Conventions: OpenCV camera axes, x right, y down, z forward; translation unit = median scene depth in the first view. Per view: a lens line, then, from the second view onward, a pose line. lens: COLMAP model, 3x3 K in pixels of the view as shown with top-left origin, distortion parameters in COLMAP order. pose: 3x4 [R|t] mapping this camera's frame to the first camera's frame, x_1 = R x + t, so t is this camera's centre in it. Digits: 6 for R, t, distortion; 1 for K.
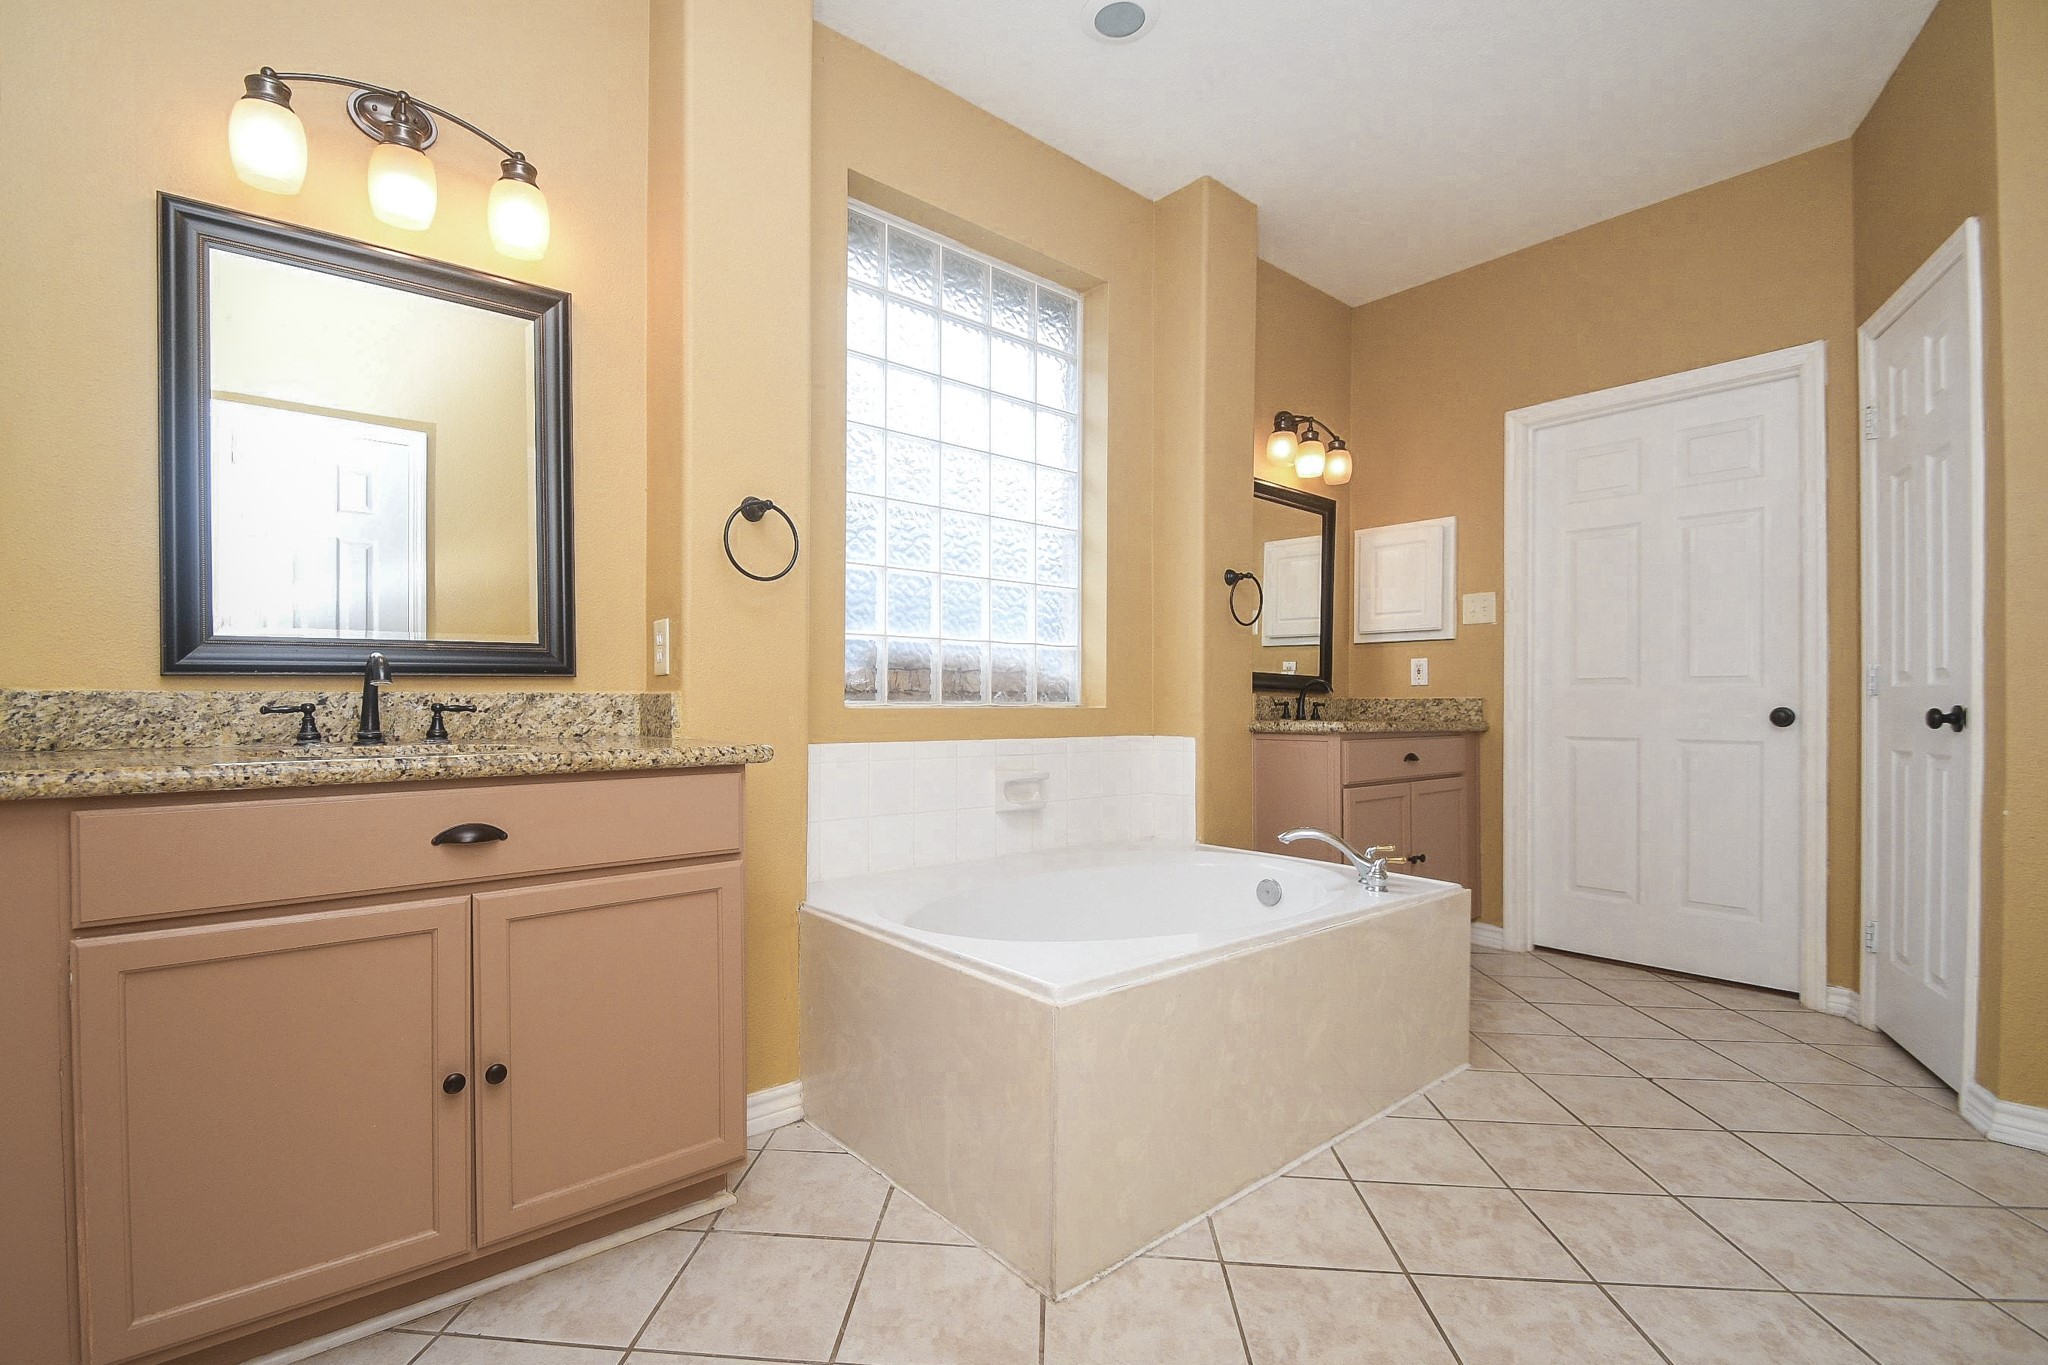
lens RADIAL K [[920.8, 0, 1008.6], [0, 920.8, 693.3], [0, 0, 1]] dist [-0.003605, -0.002964]
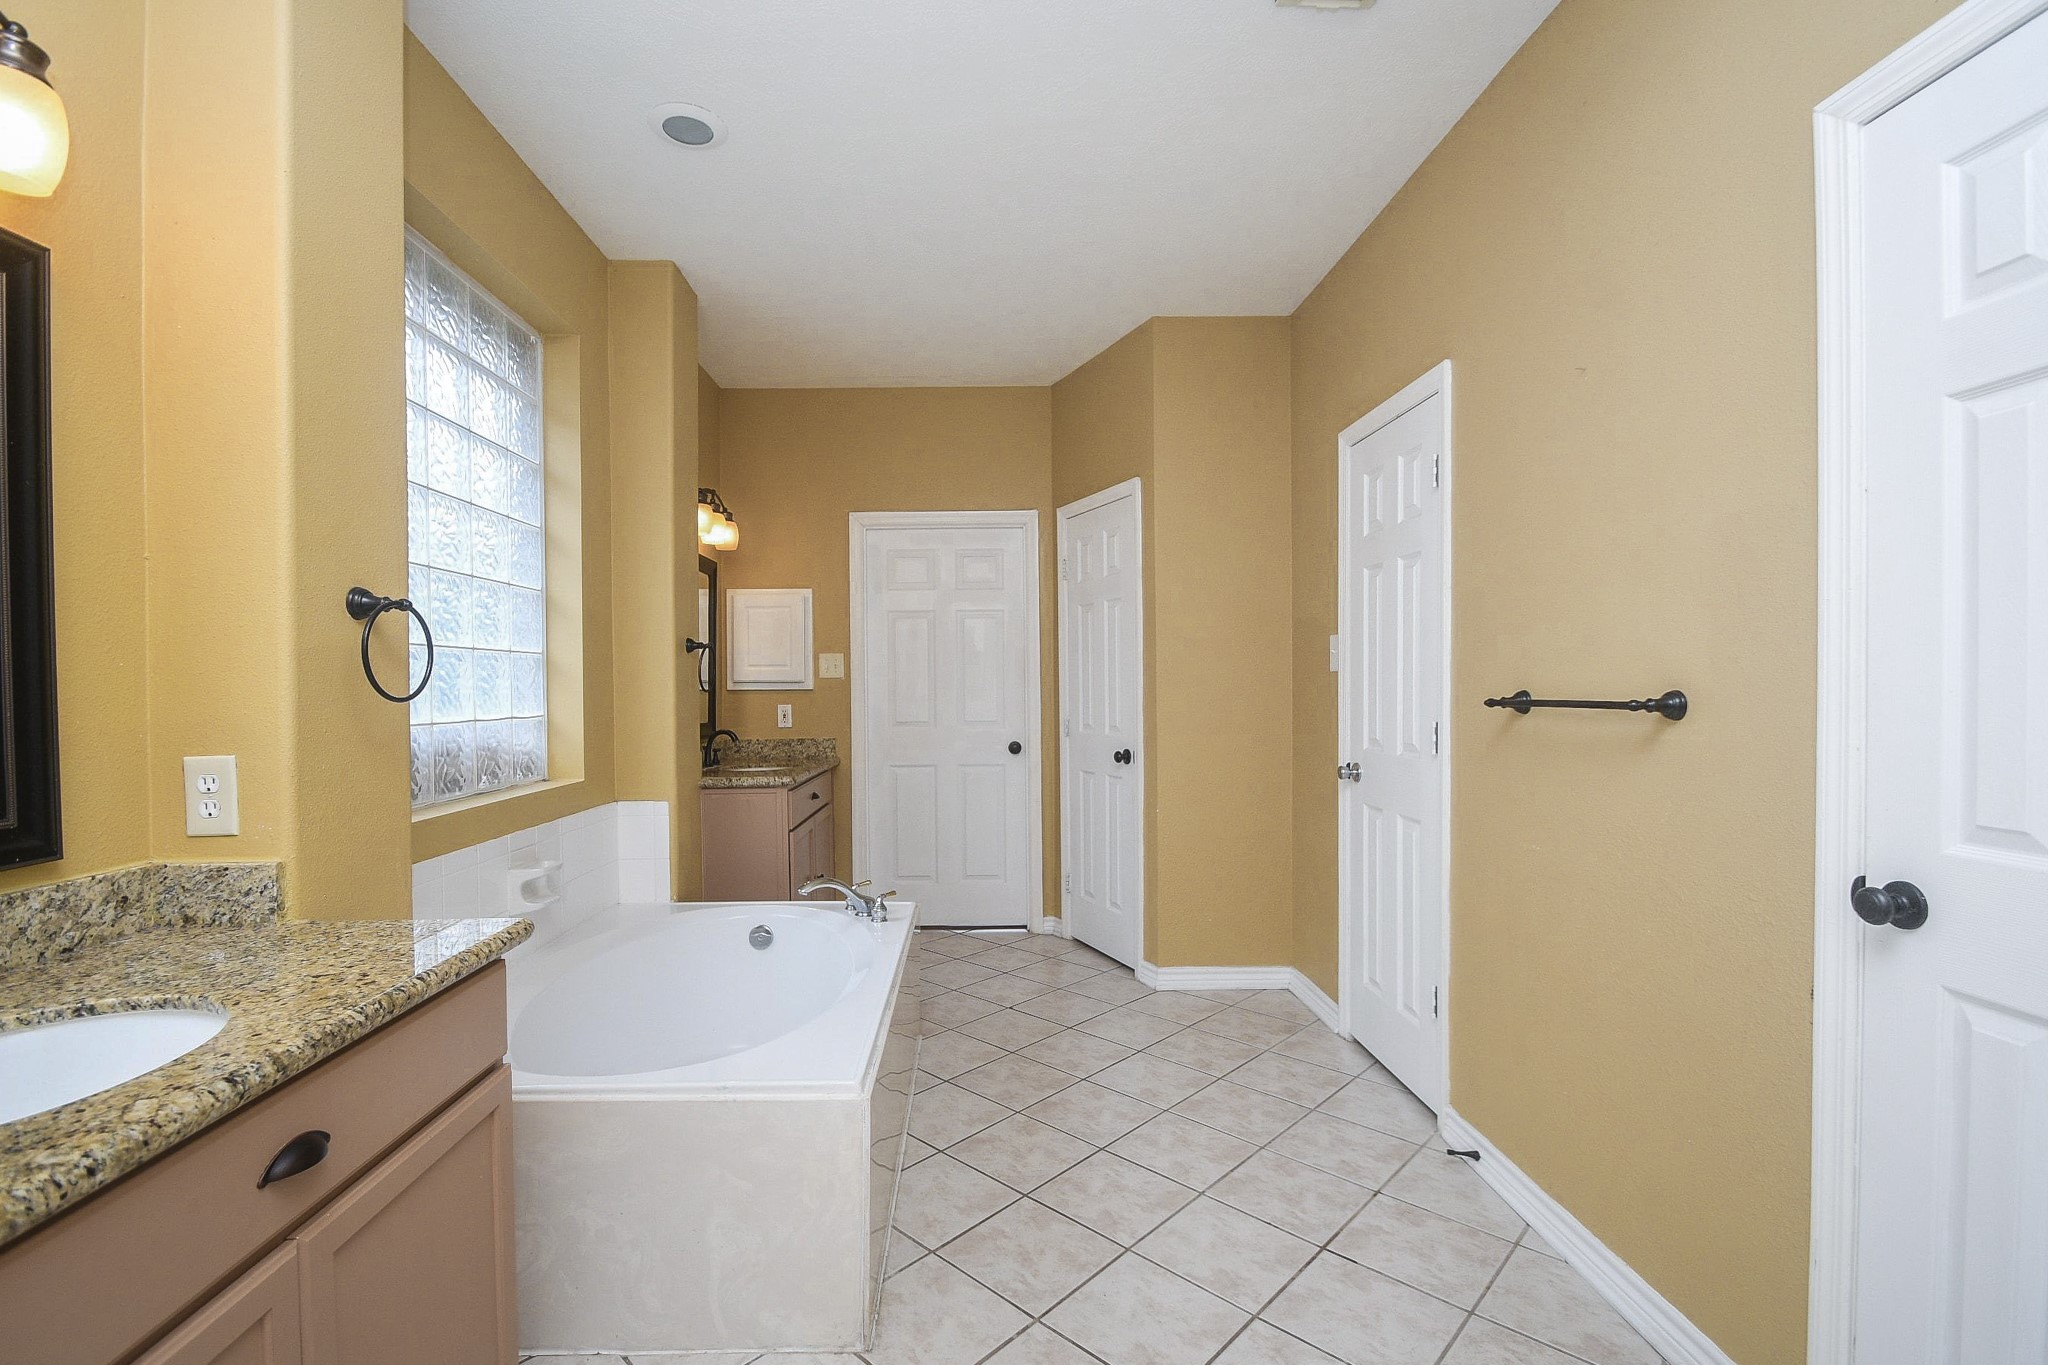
lens RADIAL K [[883.0, 0, 1007.7], [0, 883.0, 686.0], [0, 0, 1]] dist [0.001950, -0.005569]
pose [[0.634065, -0.002105, 0.773277, -0.346010], [-0.001576, 0.999991, 0.004015, -0.092553], [-0.773278, -0.003765, 0.634055, 0.075671]]
